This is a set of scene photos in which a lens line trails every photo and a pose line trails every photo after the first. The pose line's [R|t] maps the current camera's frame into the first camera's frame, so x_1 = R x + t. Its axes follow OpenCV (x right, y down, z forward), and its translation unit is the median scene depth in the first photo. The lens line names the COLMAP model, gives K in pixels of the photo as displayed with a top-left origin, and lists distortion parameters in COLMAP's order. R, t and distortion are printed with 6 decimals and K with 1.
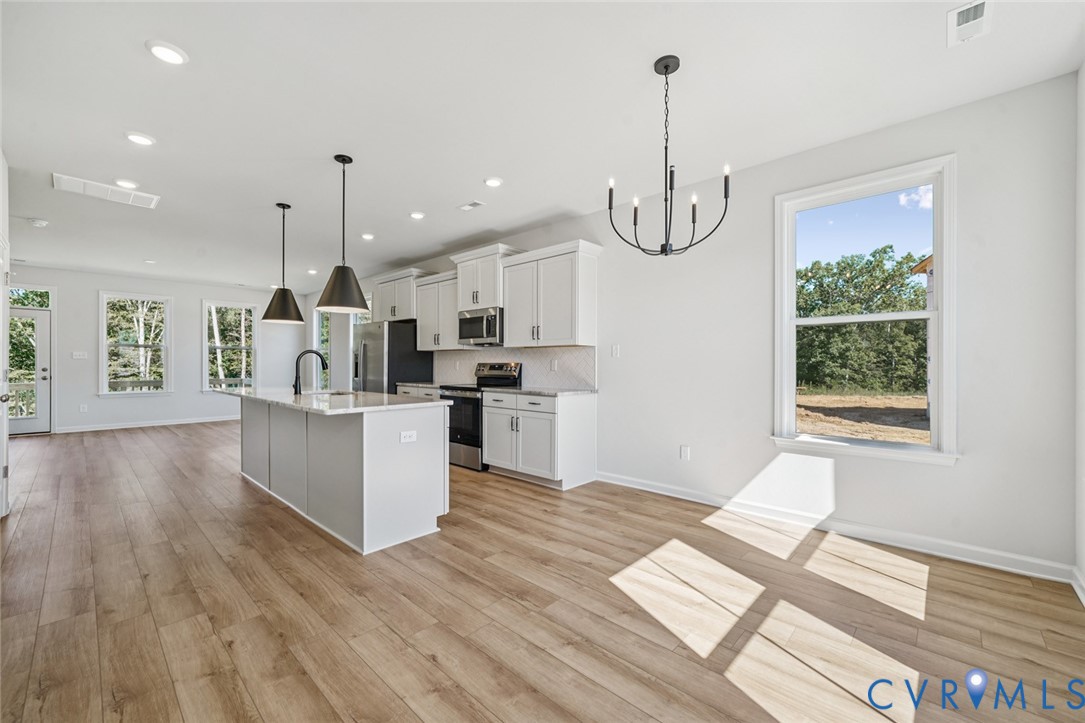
lens RADIAL K [[427.5, 0, 550.8], [0, 427.5, 368.3], [0, 0, 1]] dist [-0.000728, 0.000057]
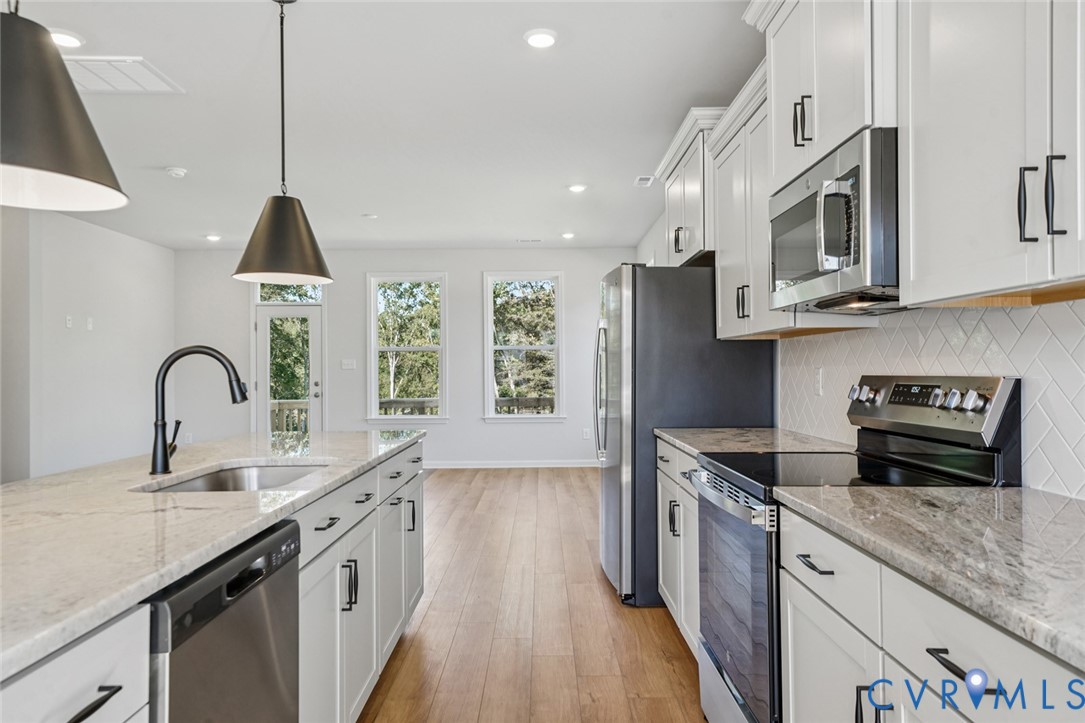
lens RADIAL K [[717.3, 0, 548.1], [0, 717.3, 364.6], [0, 0, 1]] dist [0.025680, 0.002468]
pose [[0.673443, -0.012944, -0.739126, 0.036507], [0.000364, 0.999852, -0.017178, -0.011141], [0.739239, 0.011300, 0.673348, 0.537255]]
